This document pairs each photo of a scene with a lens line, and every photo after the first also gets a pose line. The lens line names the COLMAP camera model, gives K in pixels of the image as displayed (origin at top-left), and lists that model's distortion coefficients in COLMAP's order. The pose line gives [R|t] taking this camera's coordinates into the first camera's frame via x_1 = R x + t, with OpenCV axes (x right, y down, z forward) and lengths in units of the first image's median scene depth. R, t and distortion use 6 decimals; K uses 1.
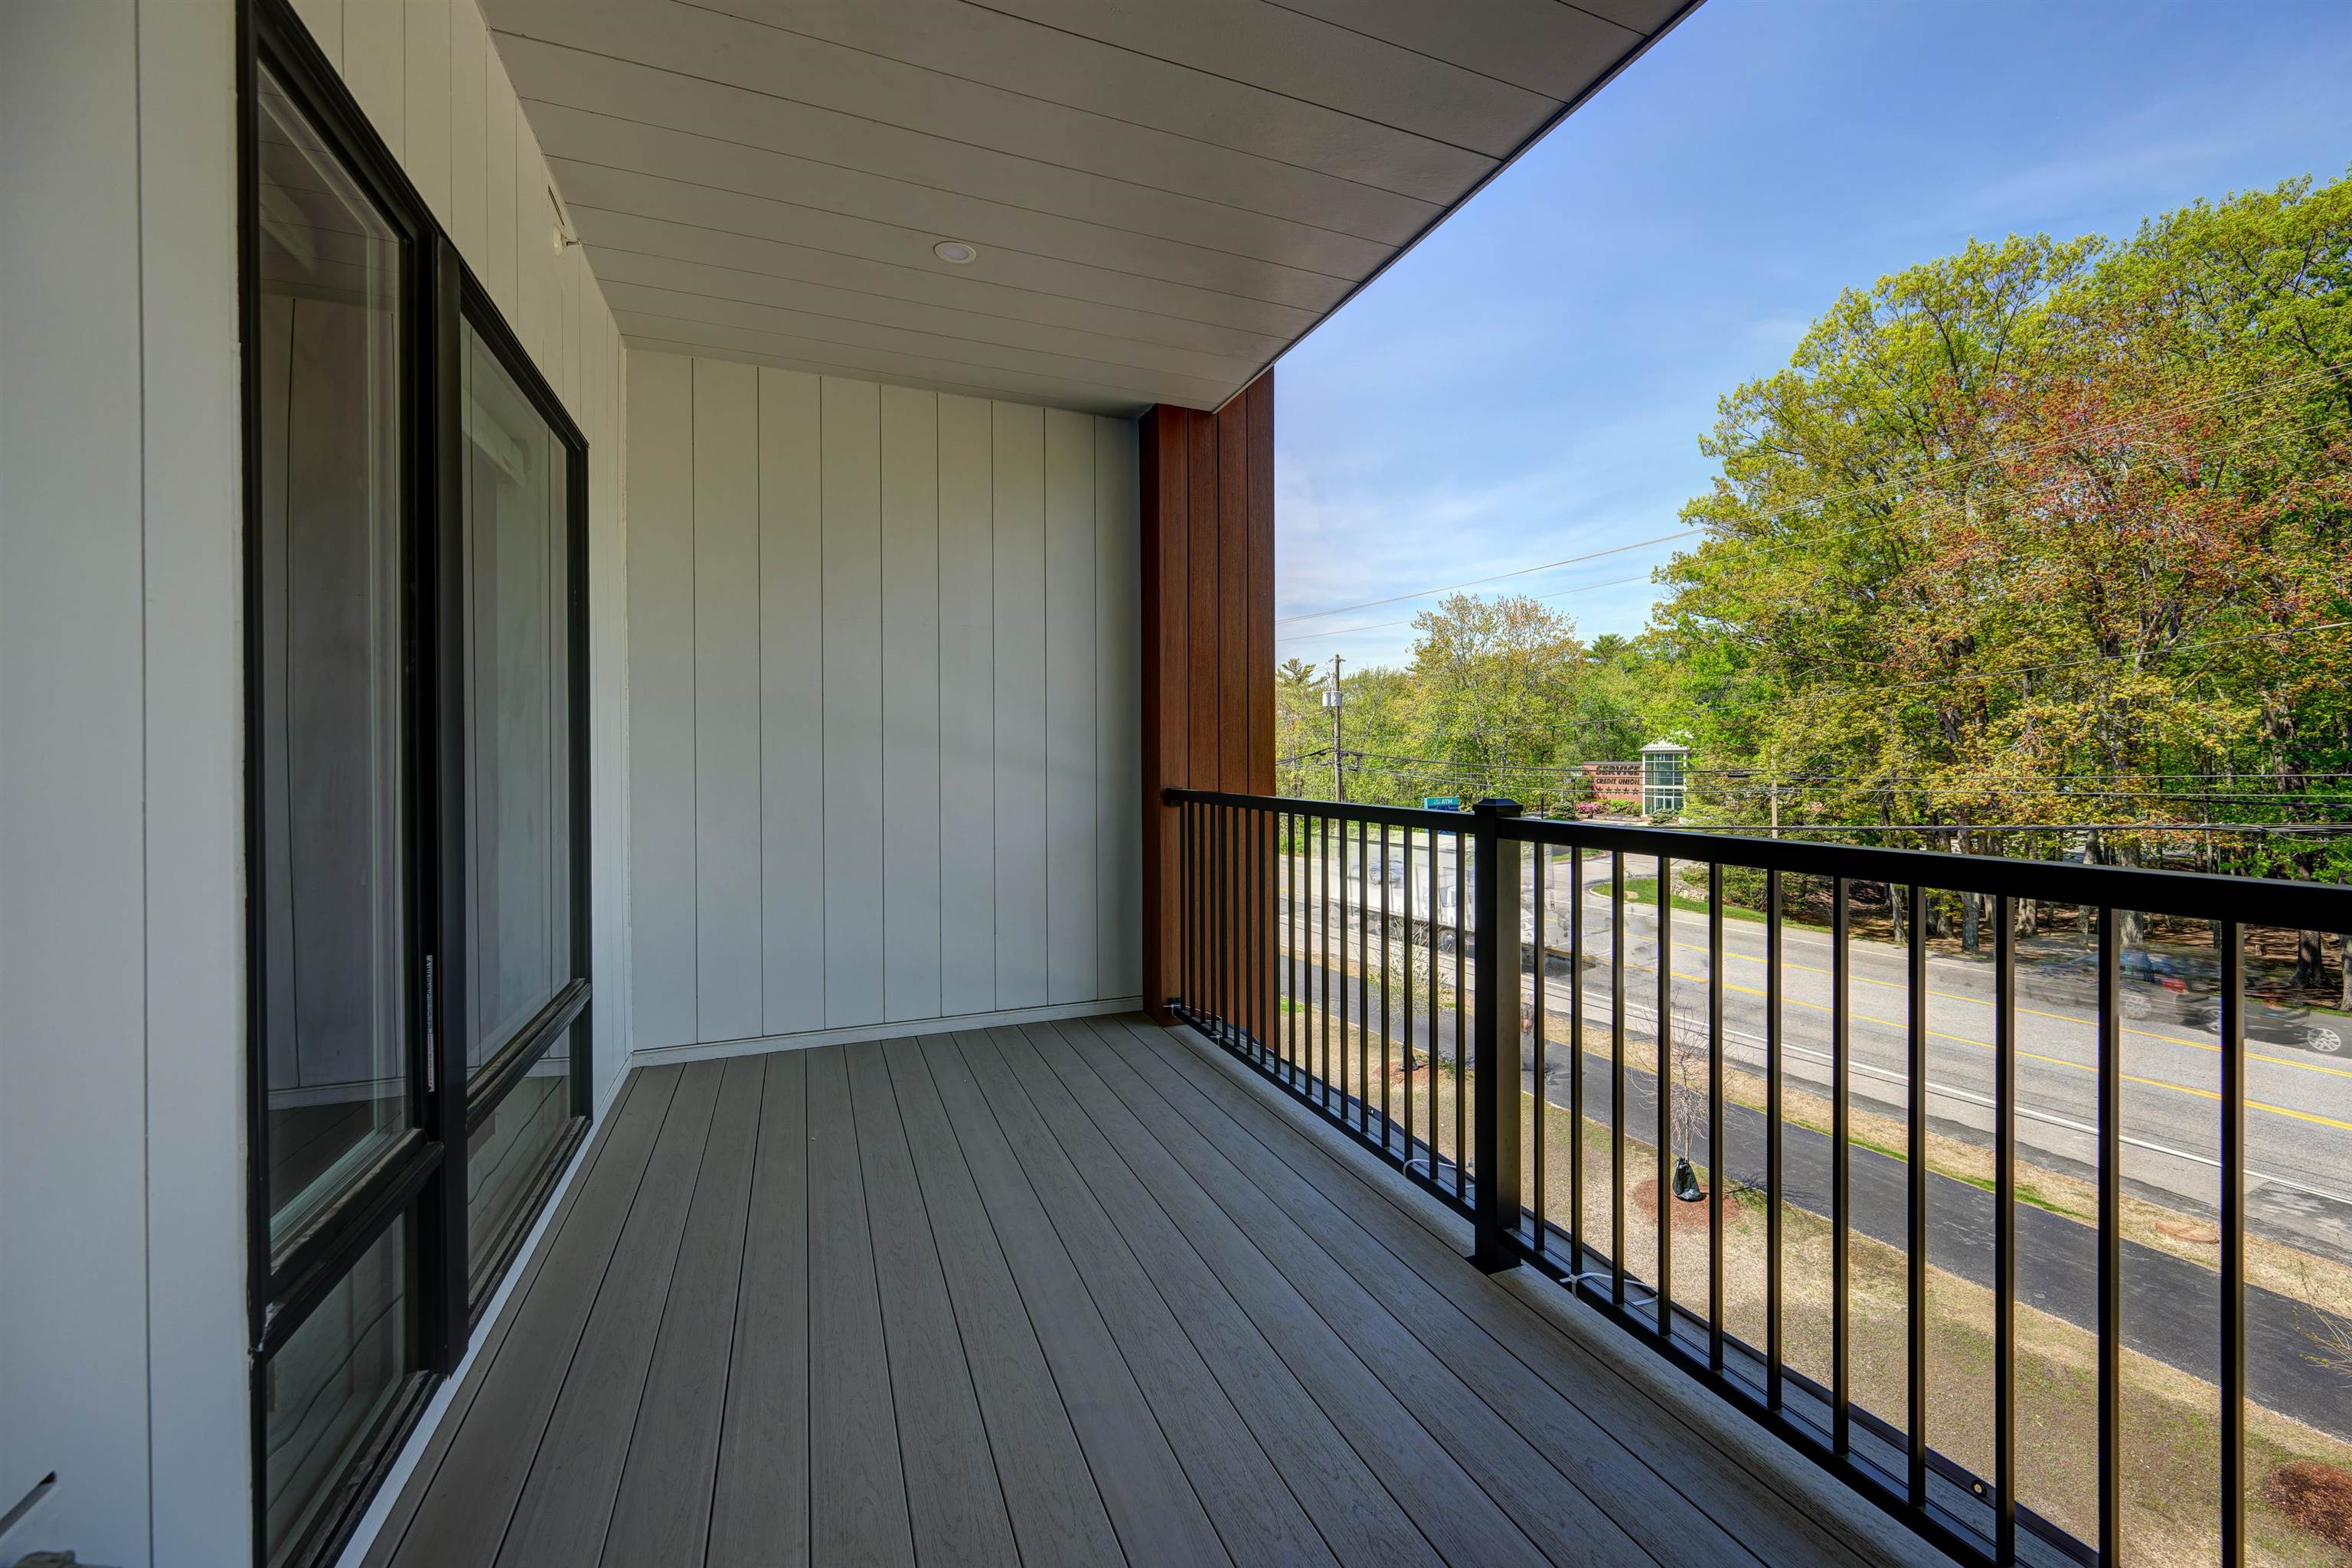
lens RADIAL K [[956.3, 0, 1202.2], [0, 956.3, 764.9], [0, 0, 1]] dist [-0.000348, -0.000131]
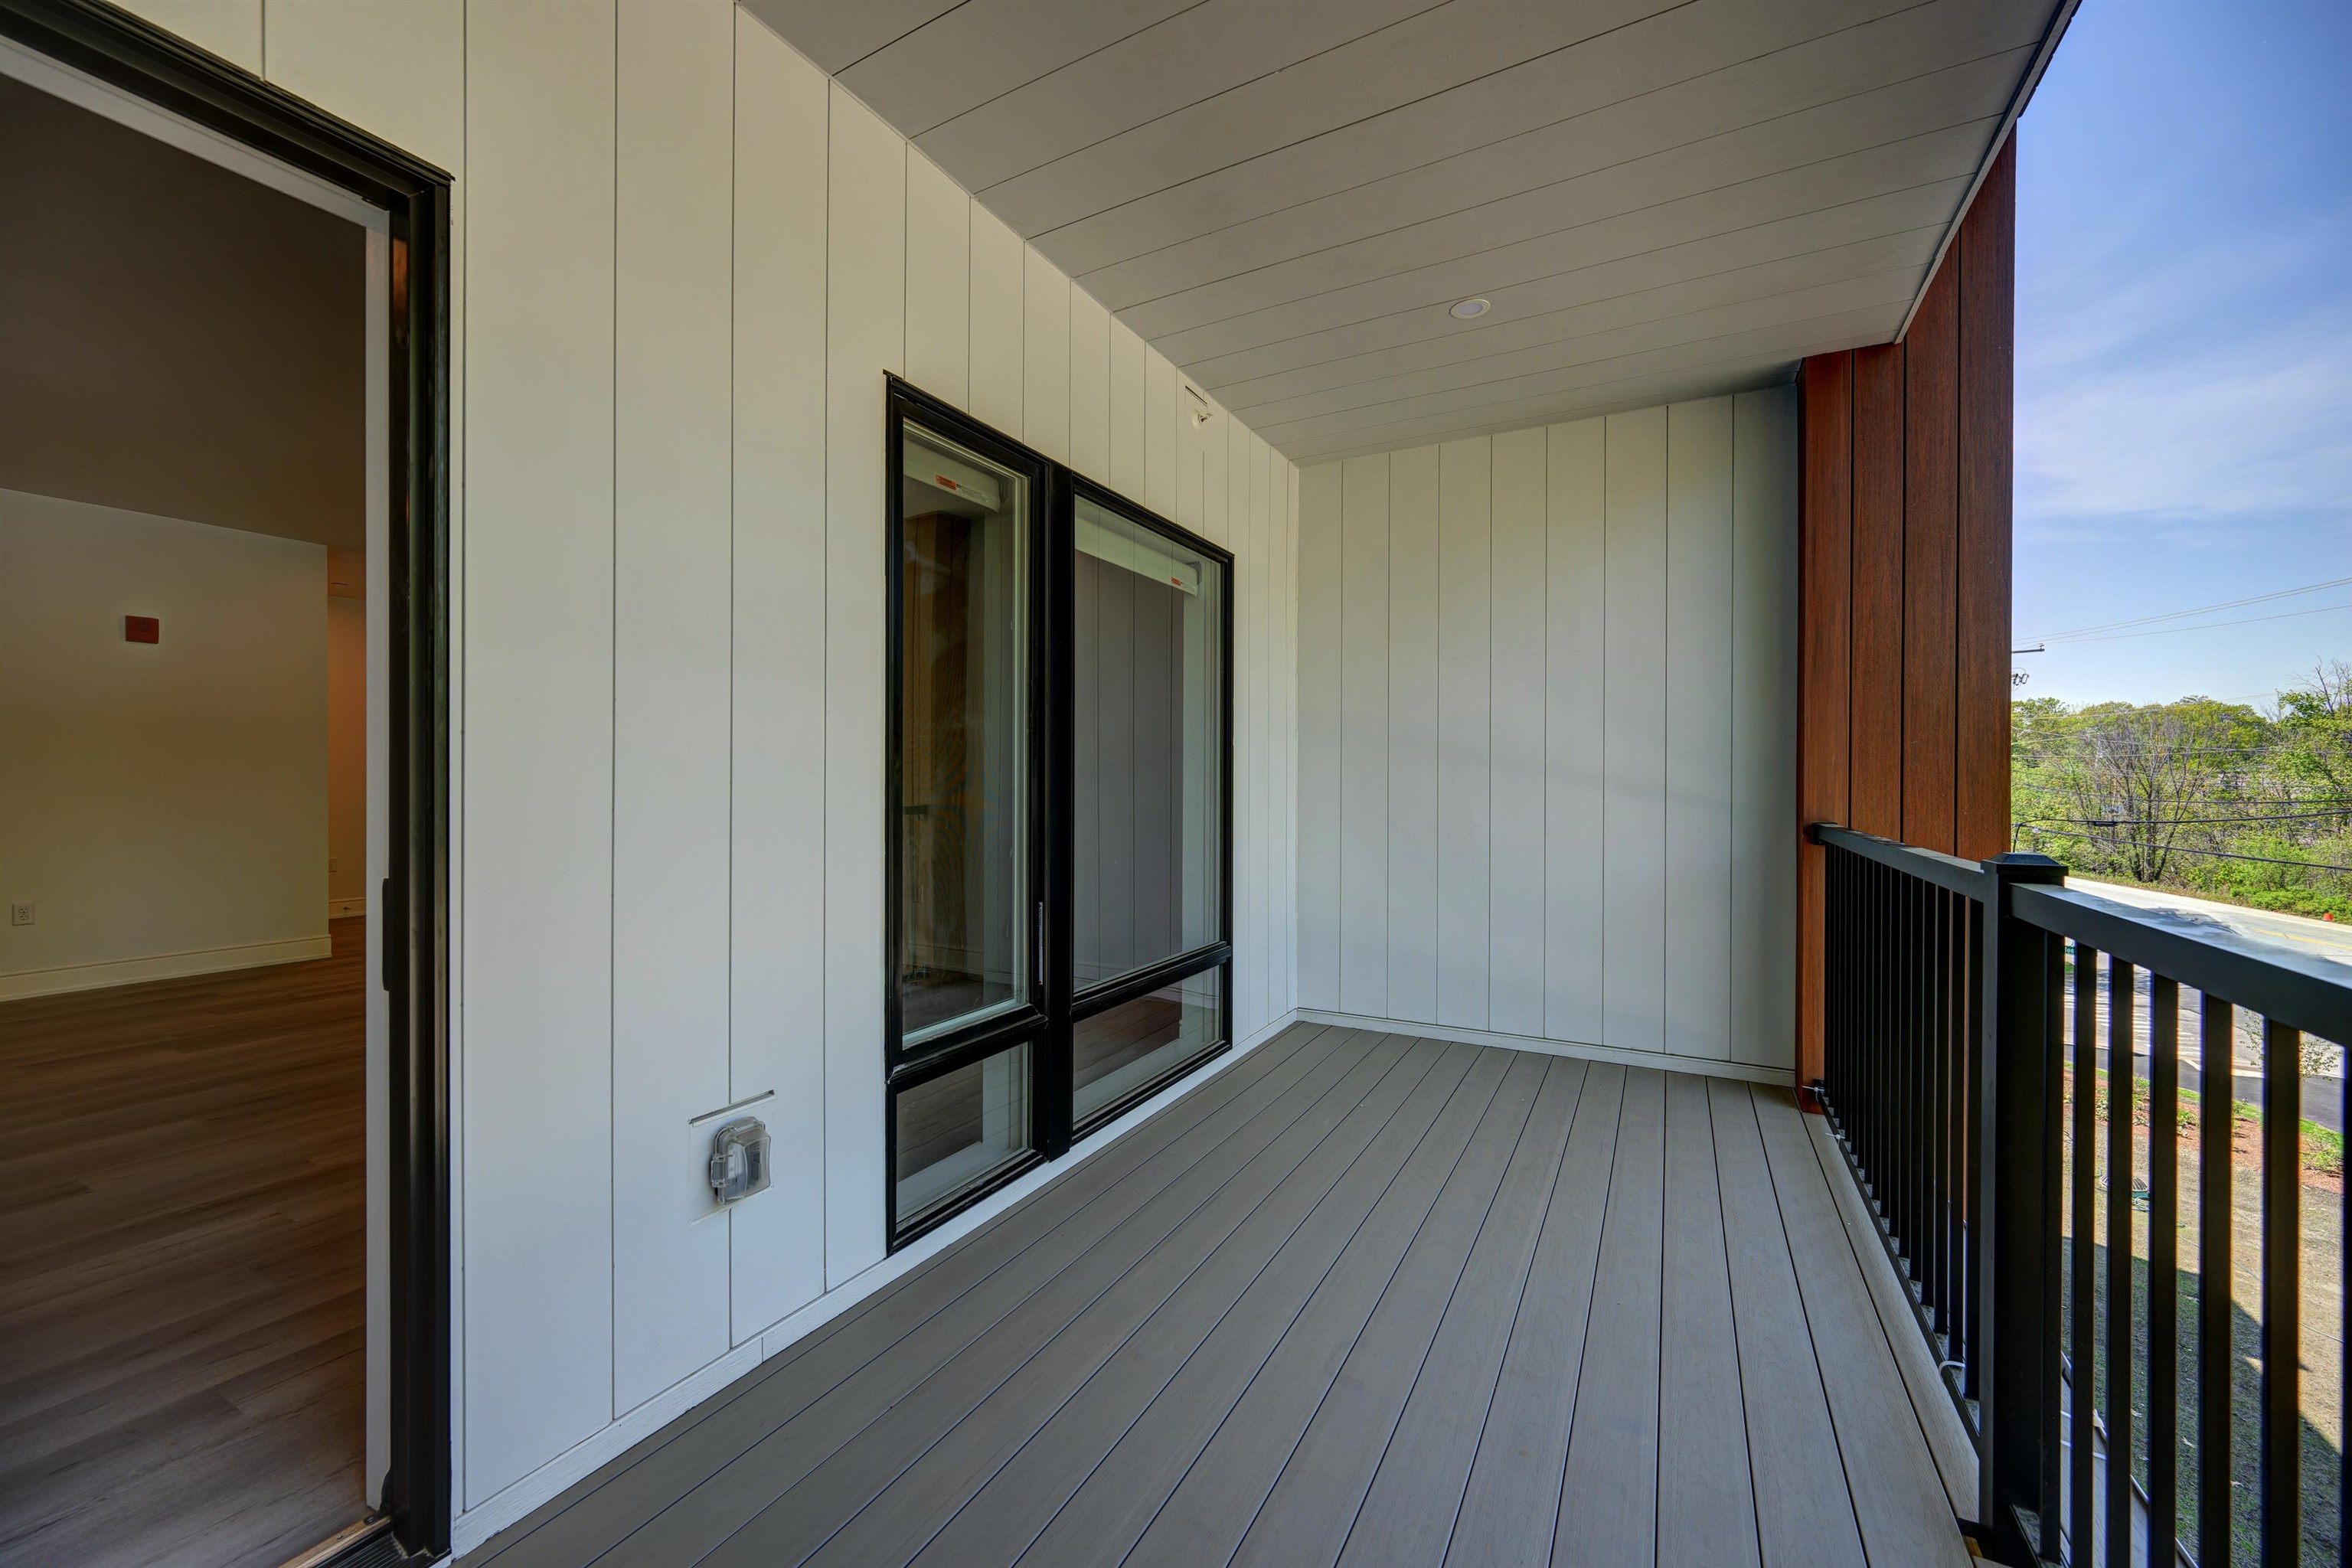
lens RADIAL K [[919.3, 0, 1168.2], [0, 919.3, 783.9], [0, 0, 1]] dist [-0.001621, -0.000425]
pose [[0.617914, 0.007940, -0.786206, 0.244643], [-0.010800, 0.999940, 0.001610, -0.004269], [0.786172, 0.007497, 0.617963, 0.078238]]
